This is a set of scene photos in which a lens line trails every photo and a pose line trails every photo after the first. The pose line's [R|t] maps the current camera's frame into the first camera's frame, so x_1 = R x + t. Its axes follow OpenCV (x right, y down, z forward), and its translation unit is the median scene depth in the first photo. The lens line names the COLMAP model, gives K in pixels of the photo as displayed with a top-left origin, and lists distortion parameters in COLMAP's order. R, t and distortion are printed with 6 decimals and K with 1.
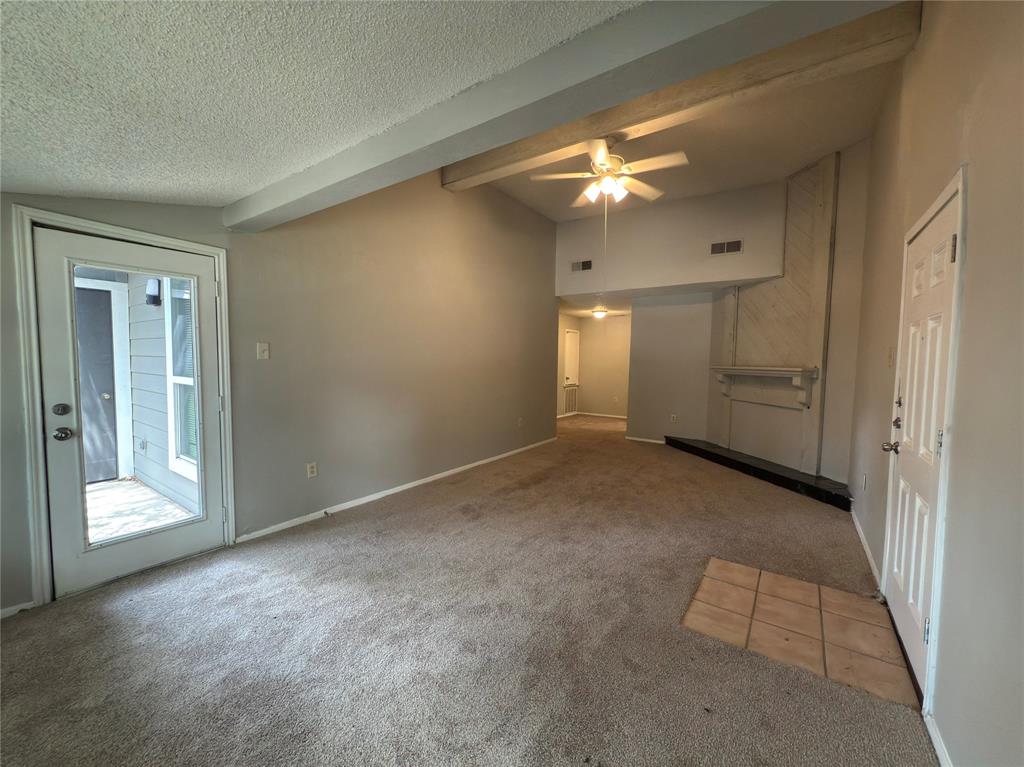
lens RADIAL K [[406.2, 0, 511.7], [0, 406.2, 382.2], [0, 0, 1]] dist [-0.001891, 0.000319]
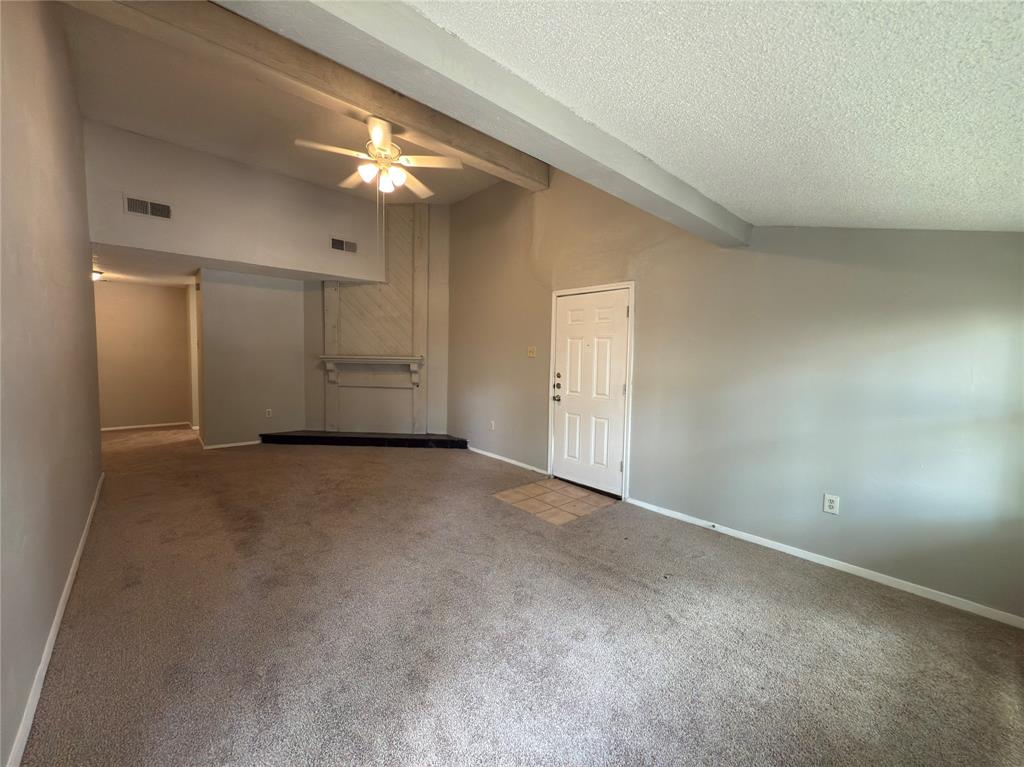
lens RADIAL K [[406.2, 0, 511.7], [0, 406.2, 382.2], [0, 0, 1]] dist [-0.001891, 0.000319]
pose [[0.227801, -0.074930, 0.970820, -0.582537], [0.037882, 0.996962, 0.068059, -0.035038], [-0.972971, 0.021272, 0.229947, 0.424905]]
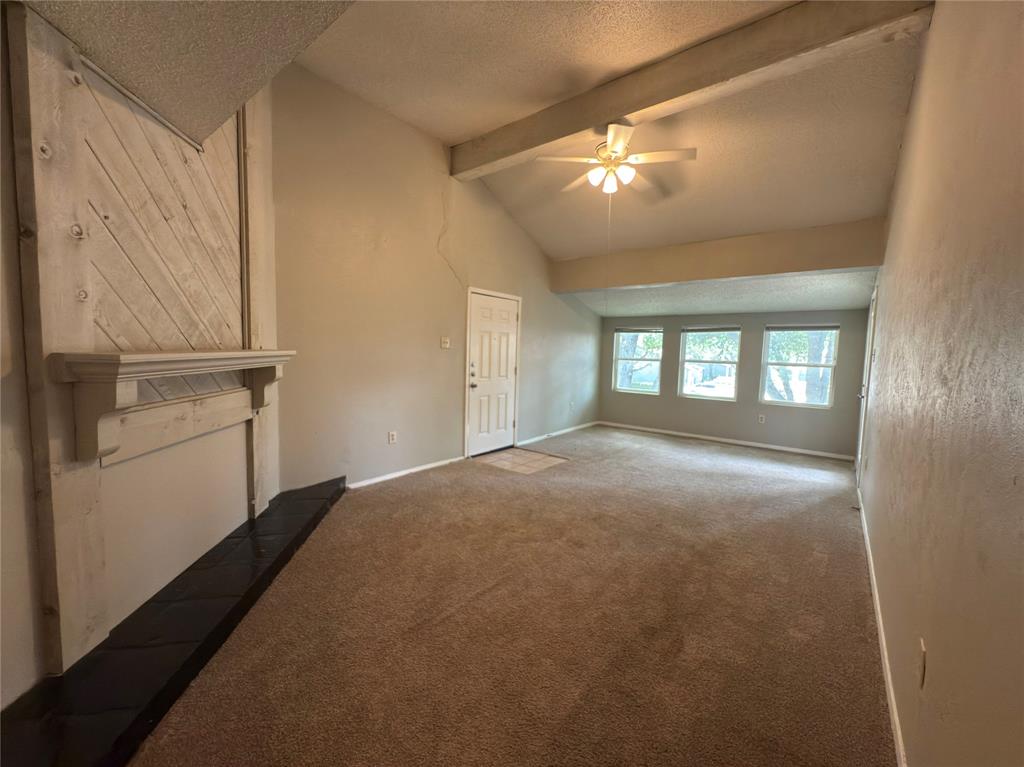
lens RADIAL K [[406.2, 0, 511.7], [0, 406.2, 382.2], [0, 0, 1]] dist [-0.001891, 0.000319]
pose [[-0.997226, -0.047097, 0.057634, 0.339147], [-0.039037, 0.990245, 0.133757, -0.090121], [-0.063371, 0.131136, -0.989337, 1.771567]]
